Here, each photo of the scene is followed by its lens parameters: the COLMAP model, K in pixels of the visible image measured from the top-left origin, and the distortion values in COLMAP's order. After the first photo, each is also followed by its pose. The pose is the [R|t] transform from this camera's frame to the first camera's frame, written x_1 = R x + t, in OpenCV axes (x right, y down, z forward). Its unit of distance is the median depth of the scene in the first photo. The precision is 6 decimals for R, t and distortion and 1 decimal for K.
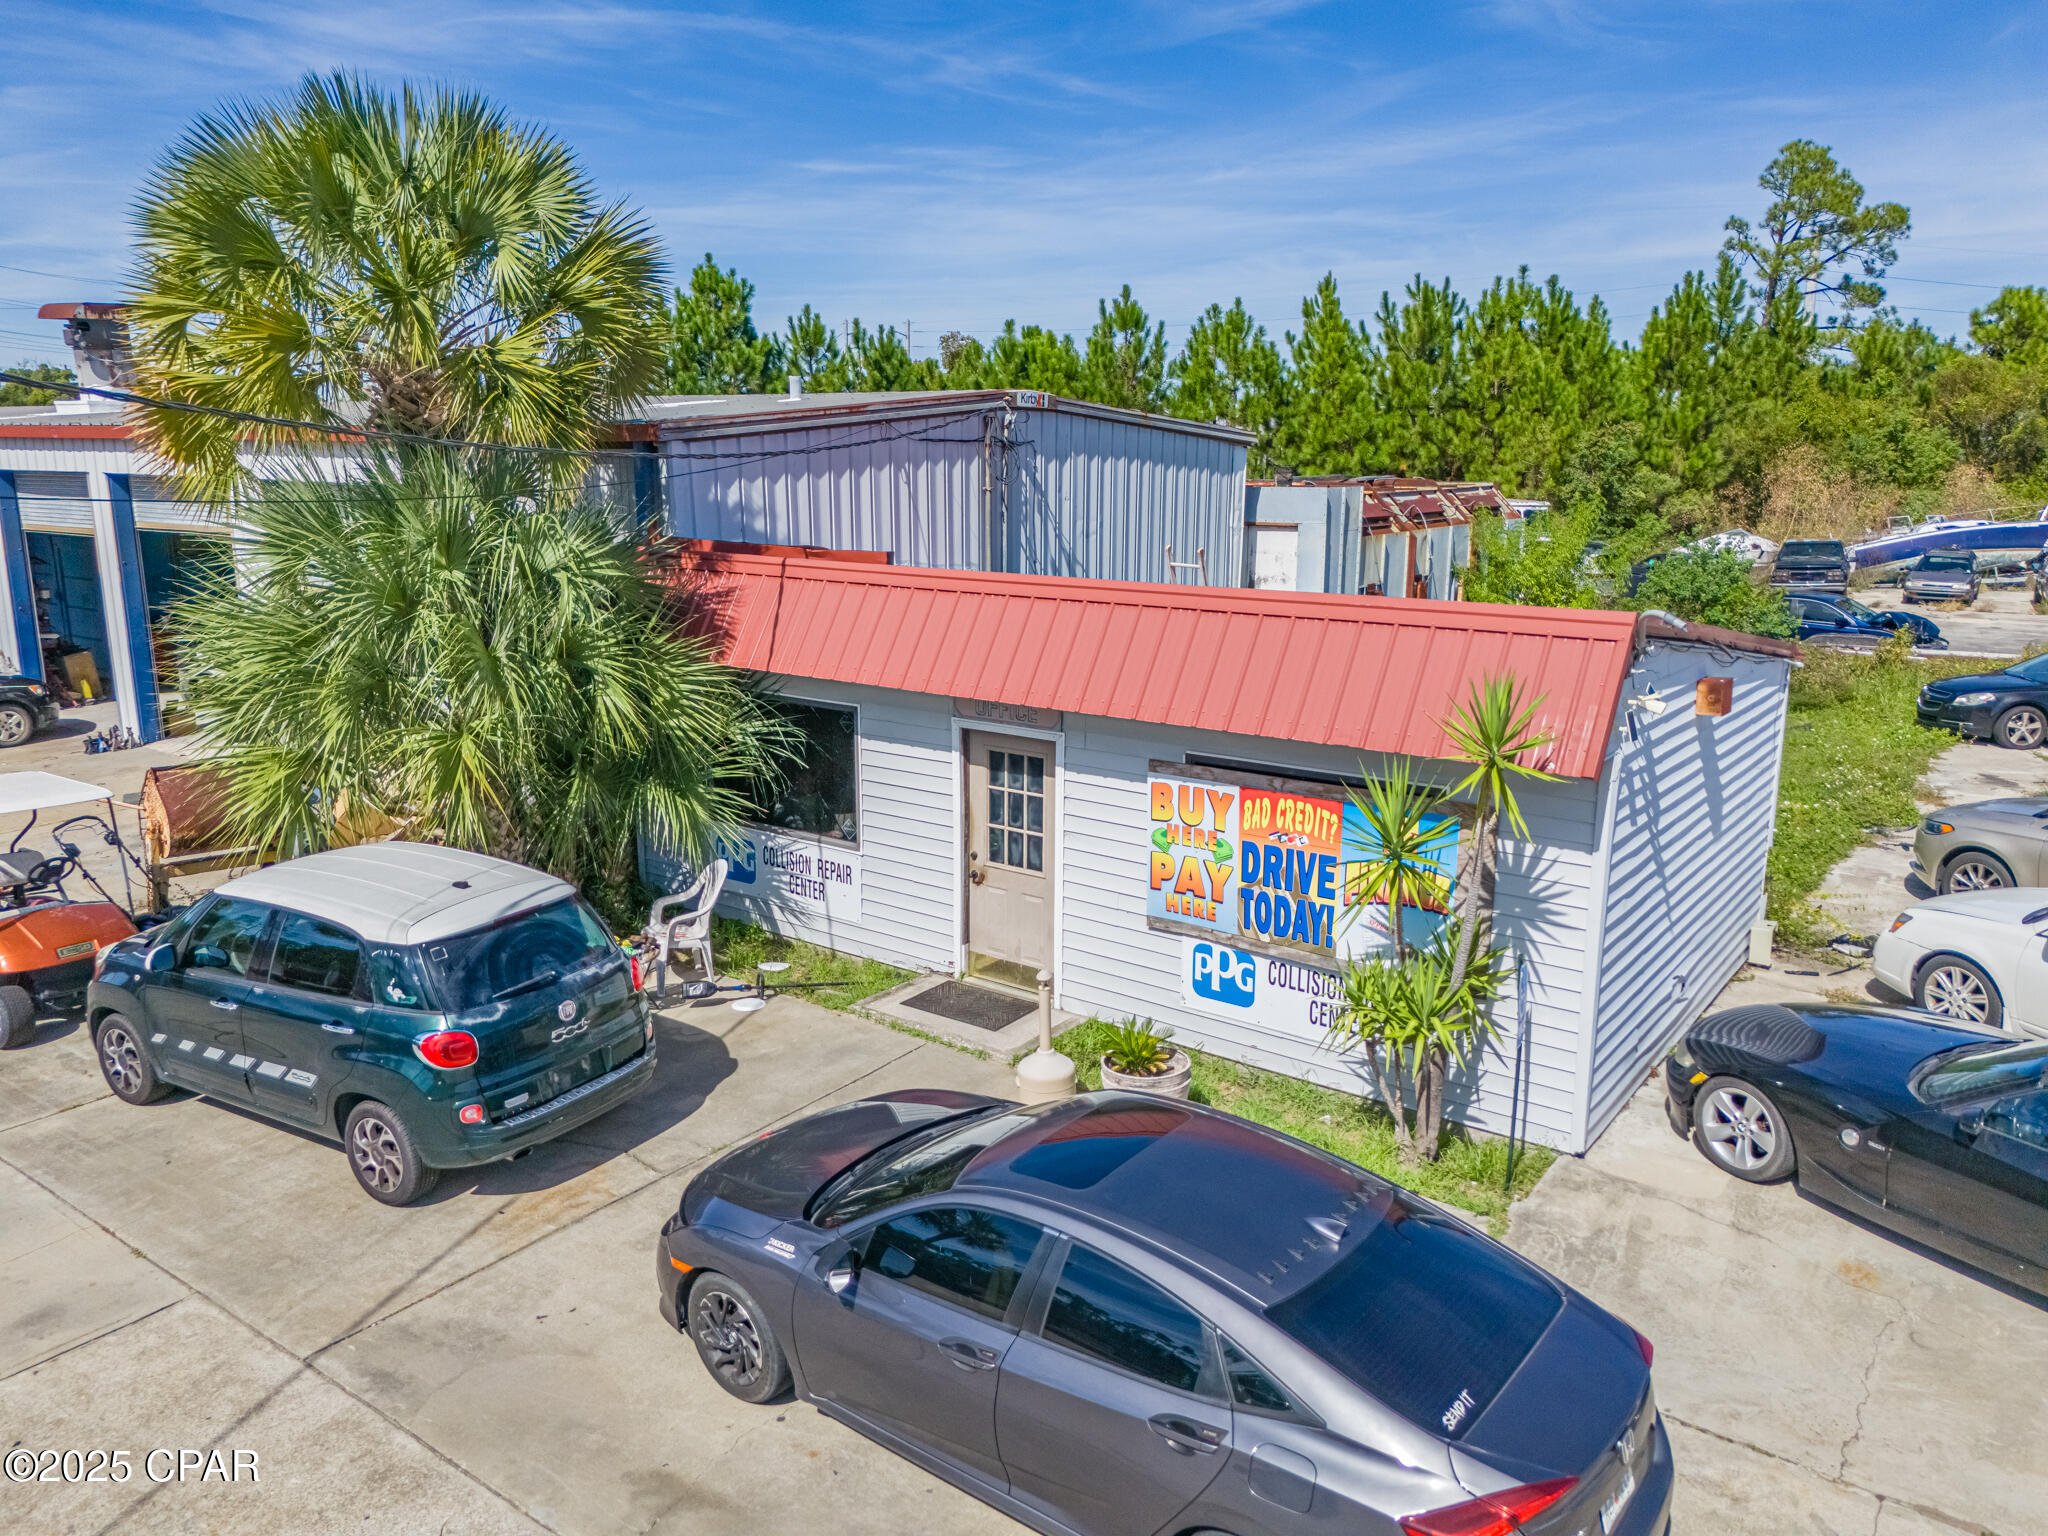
lens RADIAL K [[1505.7, 0, 1024.0], [0, 1505.7, 768.0], [0, 0, 1]] dist [0.077659, -0.071241]
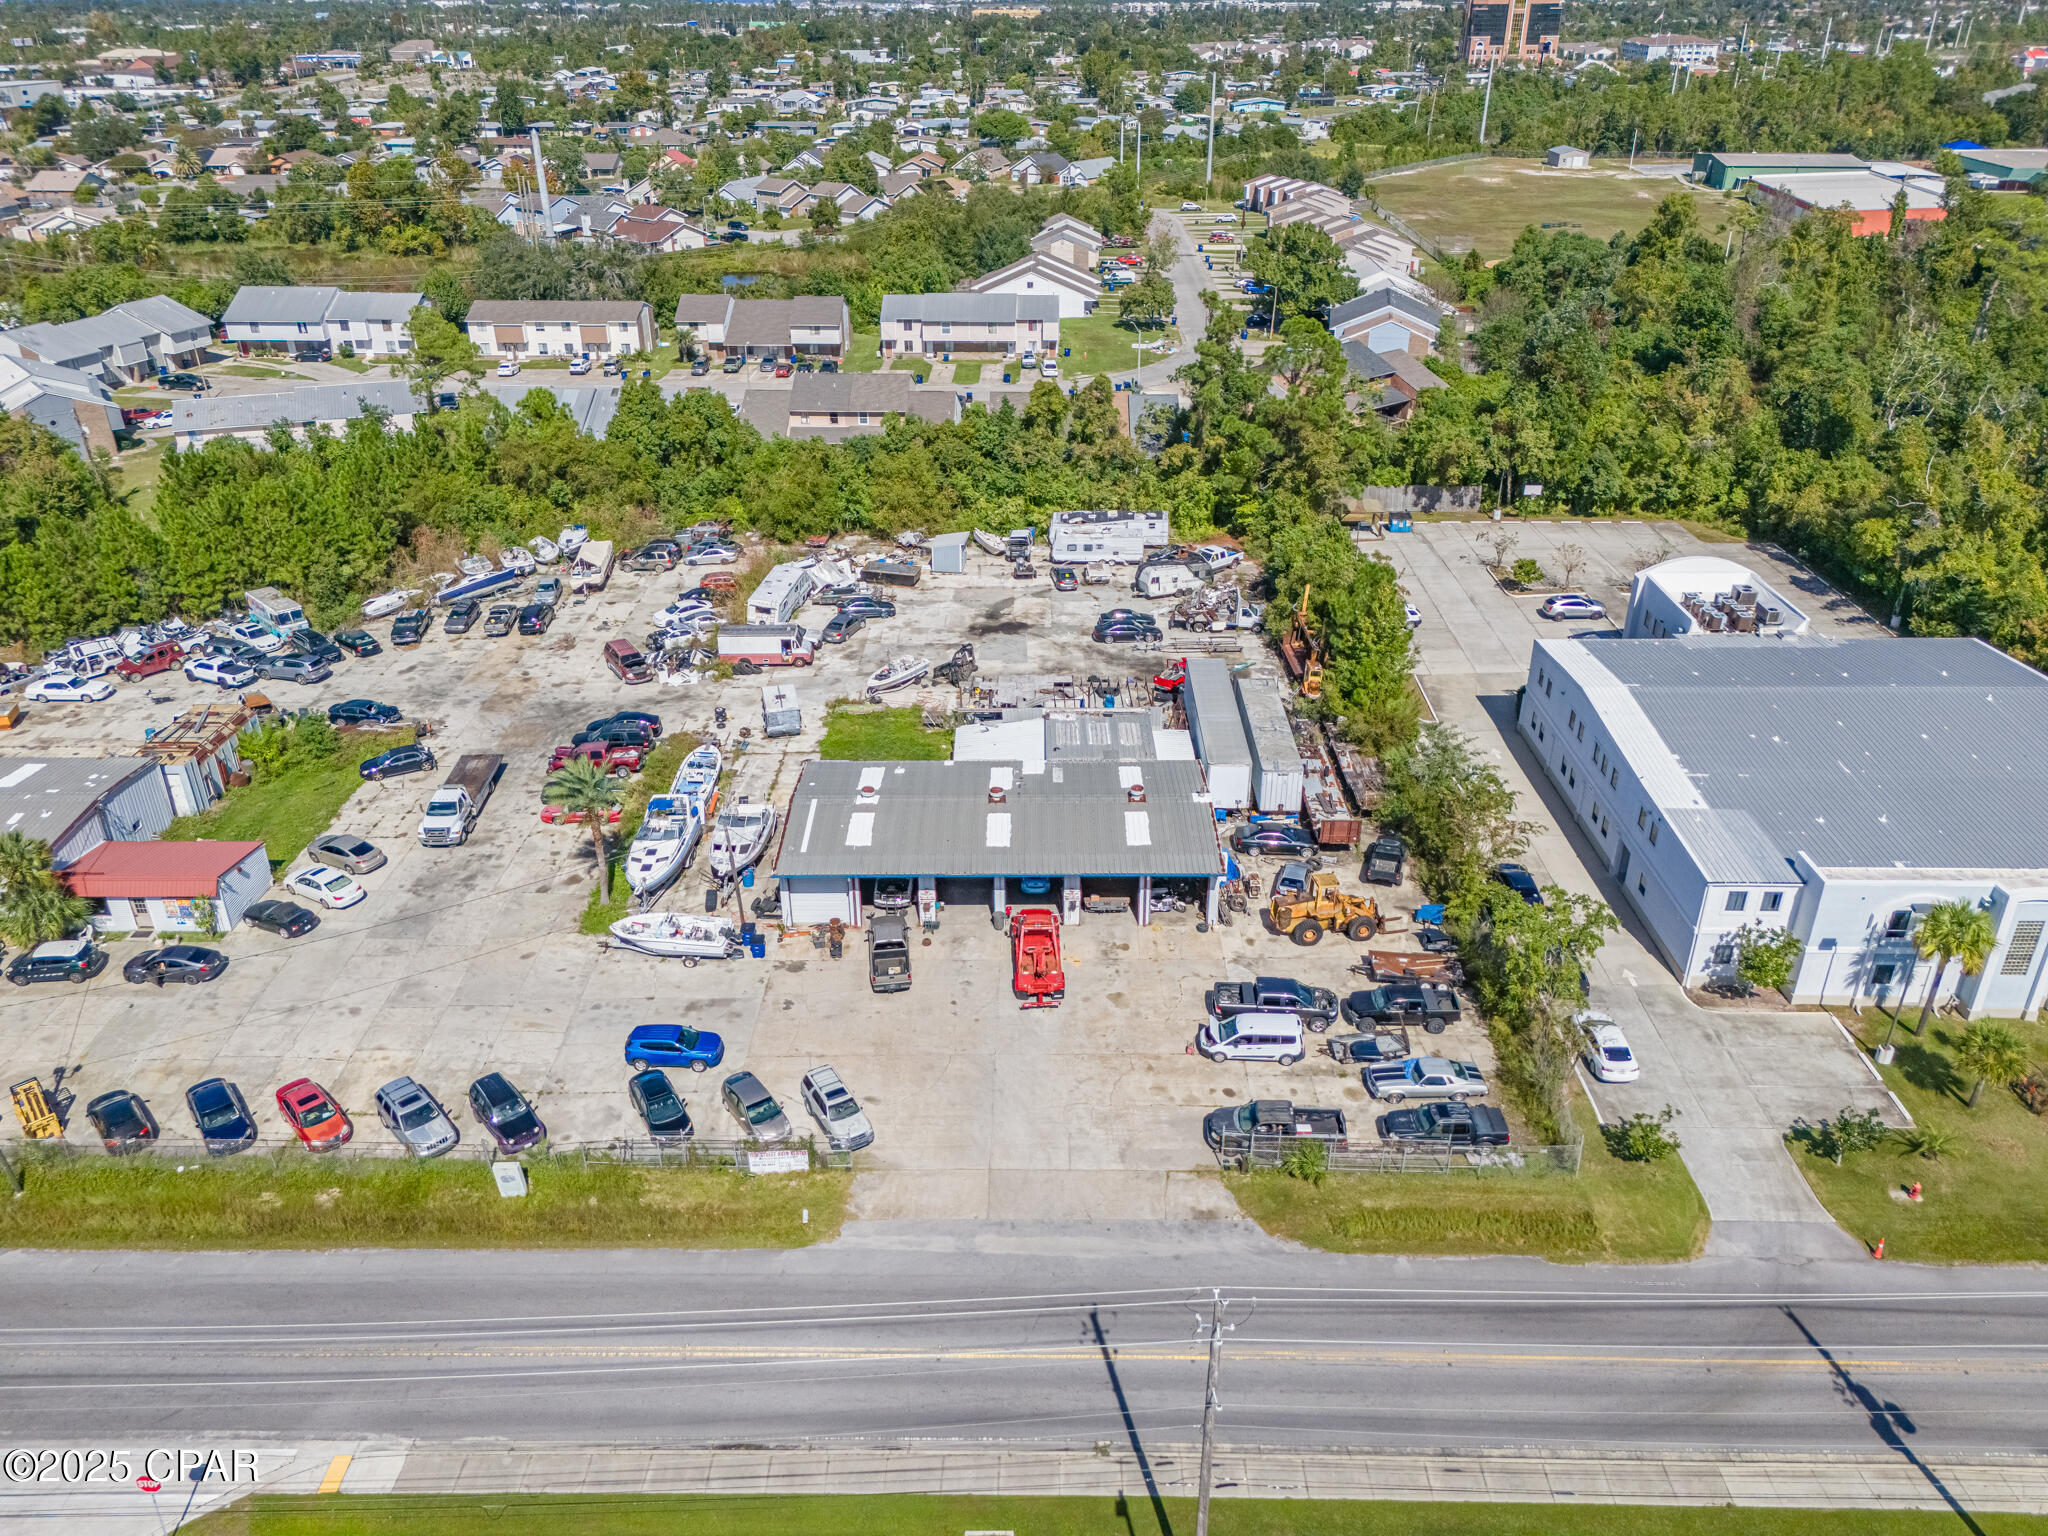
lens RADIAL K [[1505.7, 0, 1024.0], [0, 1505.7, 768.0], [0, 0, 1]] dist [0.077659, -0.071241]
pose [[0.801692, -0.280092, 0.528051, -0.047418], [0.135118, 0.945469, 0.296364, -0.341657], [-0.582265, -0.166243, 0.795821, -1.107758]]
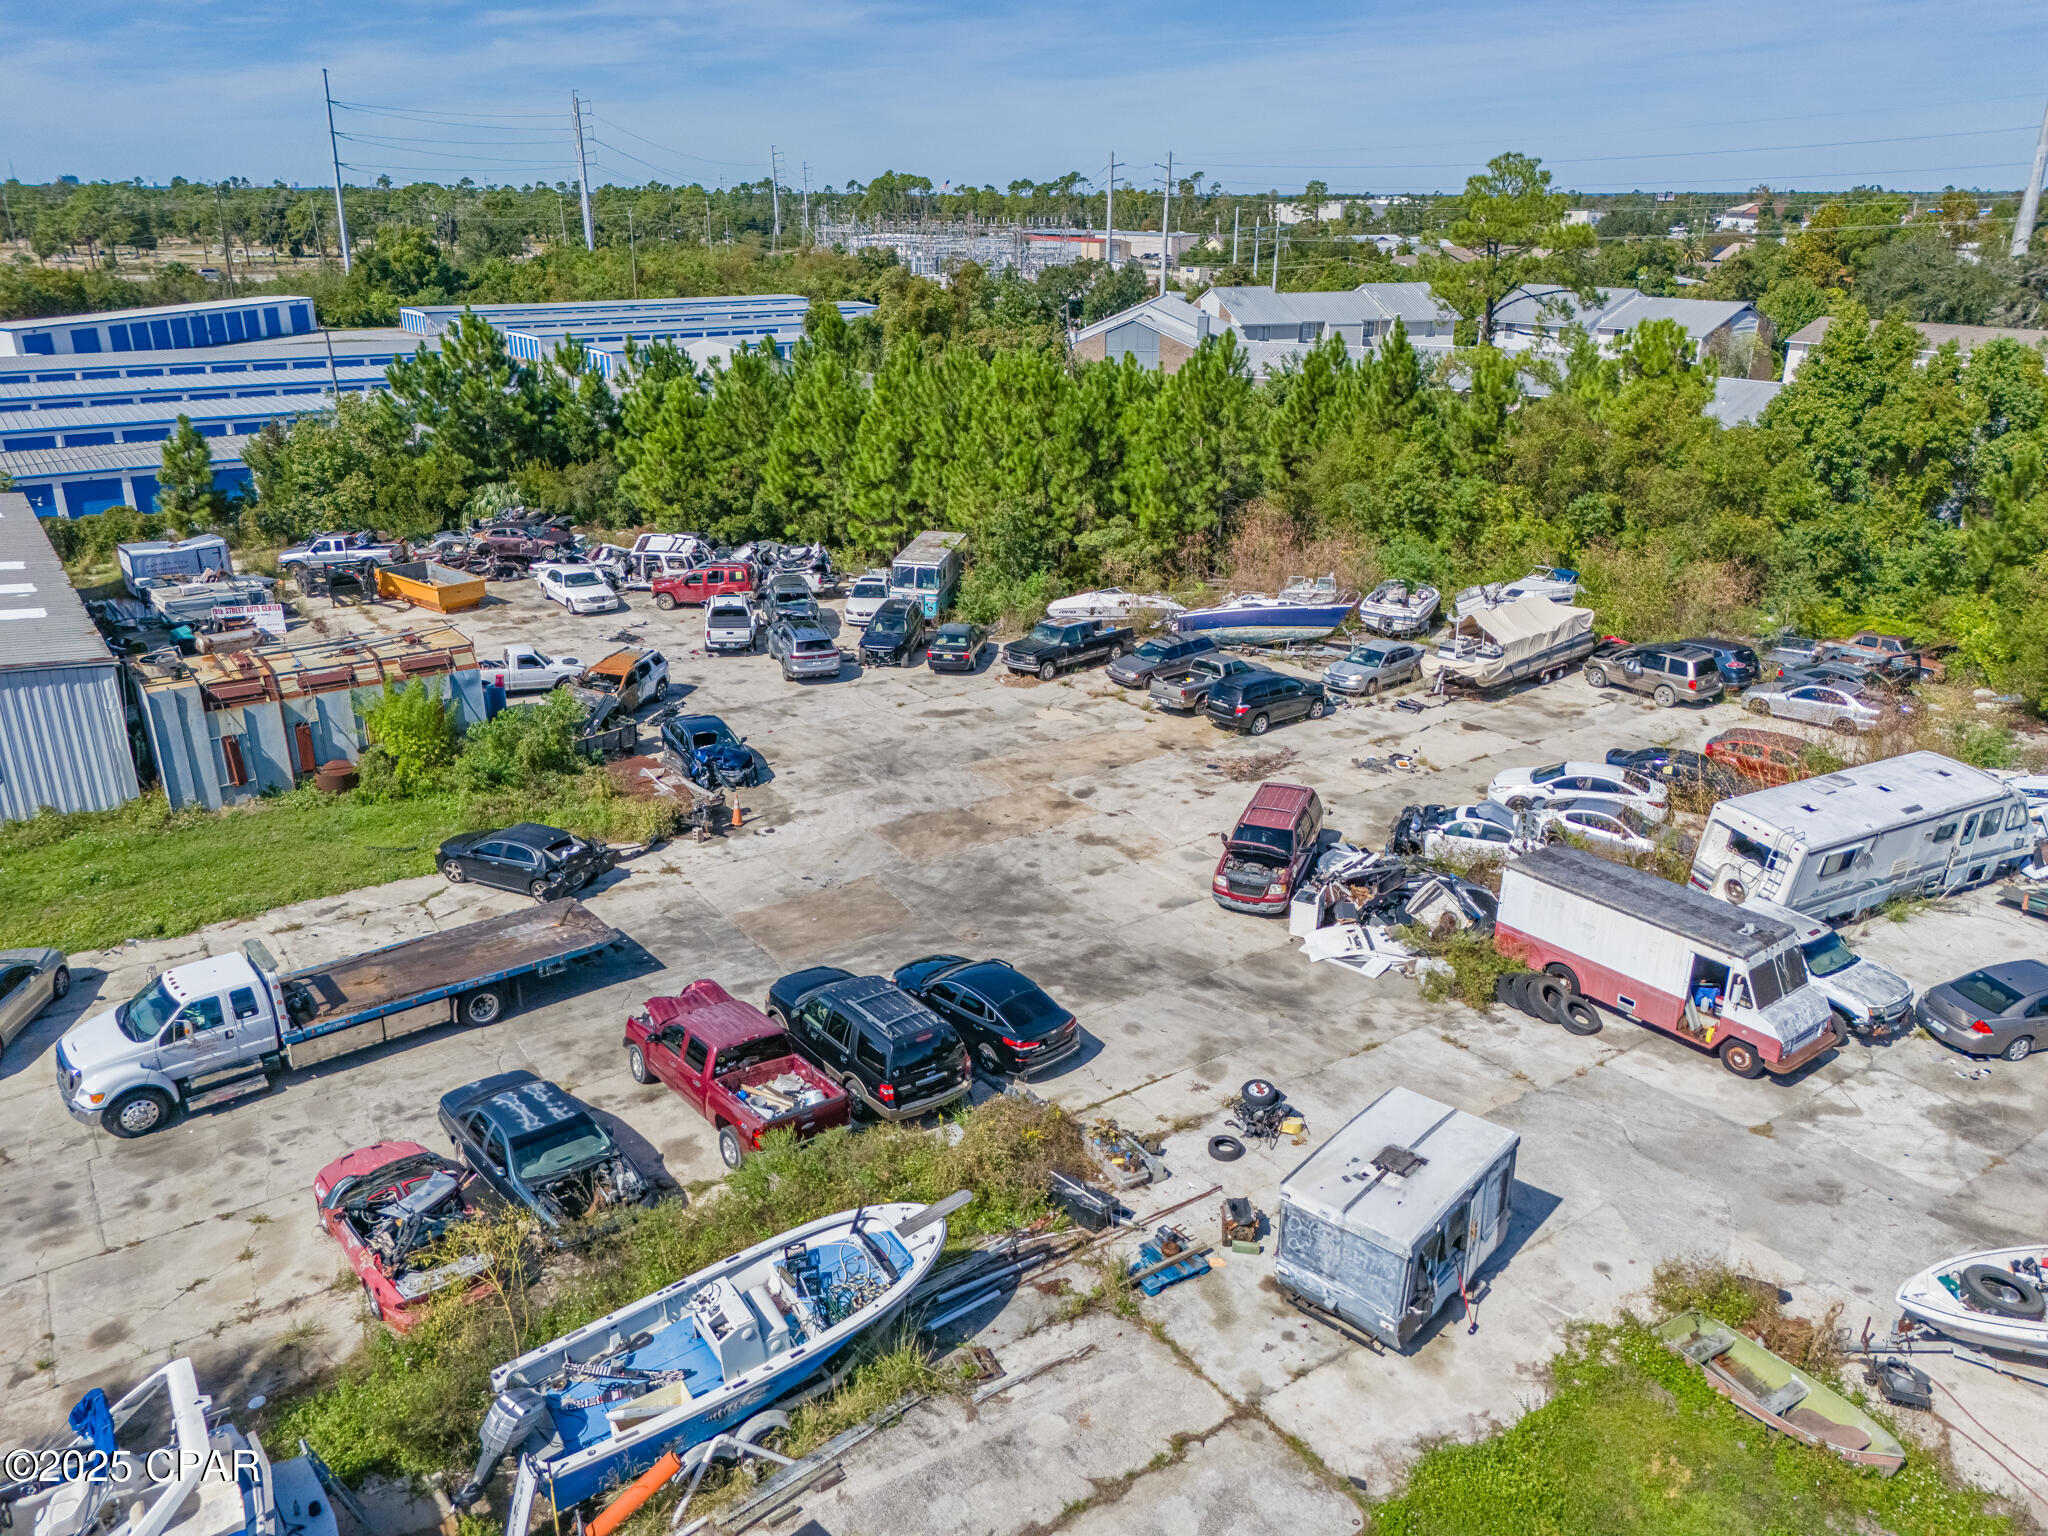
lens RADIAL K [[1505.7, 0, 1024.0], [0, 1505.7, 768.0], [0, 0, 1]] dist [0.077659, -0.071241]
pose [[0.955751, 0.103310, -0.275441, 0.552963], [-0.062491, 0.986237, 0.153070, -0.142569], [0.287464, -0.129084, 0.949053, -0.142781]]
